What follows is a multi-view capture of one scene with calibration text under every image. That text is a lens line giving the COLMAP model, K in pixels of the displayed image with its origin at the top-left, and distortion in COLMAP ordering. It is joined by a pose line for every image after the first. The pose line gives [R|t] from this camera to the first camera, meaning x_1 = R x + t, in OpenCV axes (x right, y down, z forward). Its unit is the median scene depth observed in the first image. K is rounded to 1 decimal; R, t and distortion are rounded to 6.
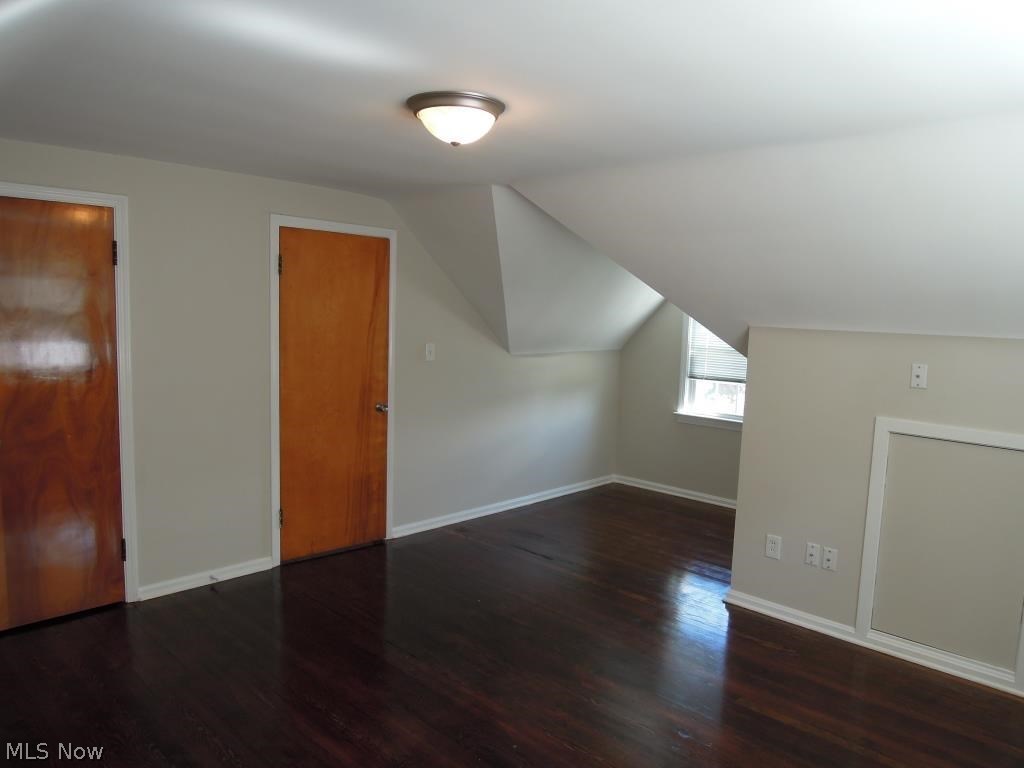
lens RADIAL K [[729.1, 0, 516.4], [0, 729.1, 384.9], [0, 0, 1]] dist [-0.025894, 0.003839]
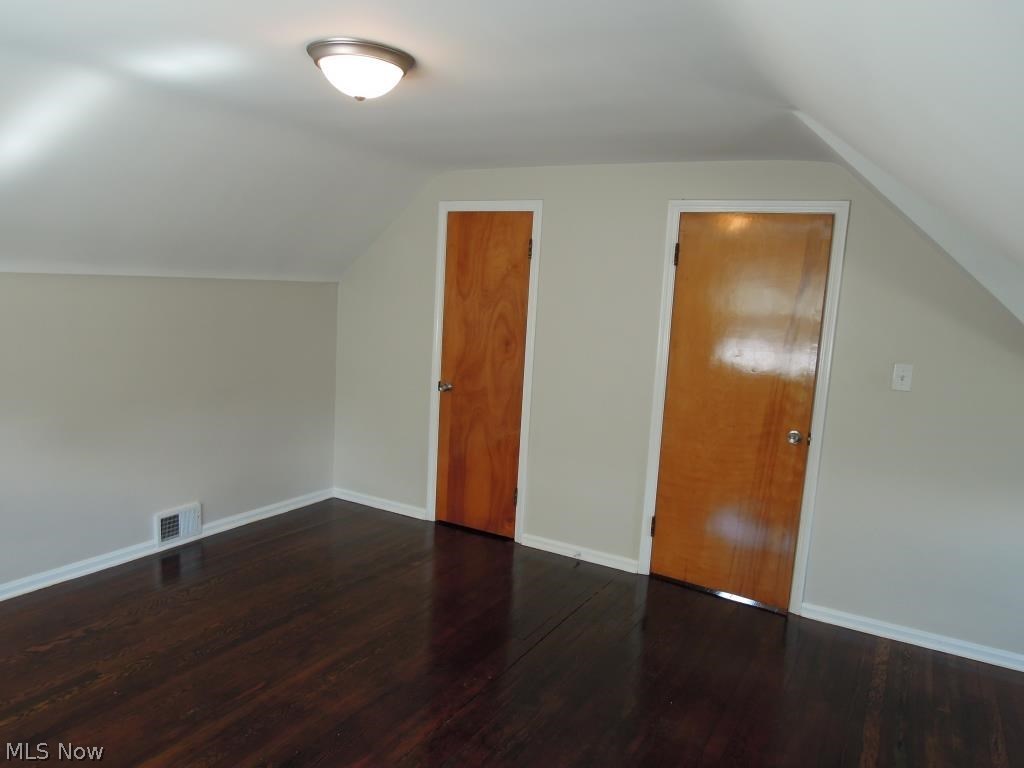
lens RADIAL K [[731.9, 0, 493.2], [0, 731.9, 394.8], [0, 0, 1]] dist [-0.004025, 0.000182]
pose [[0.239768, 0.127338, -0.962443, 0.585797], [-0.154051, 0.983791, 0.091784, -0.043529], [0.958530, 0.126258, 0.255498, 0.617228]]
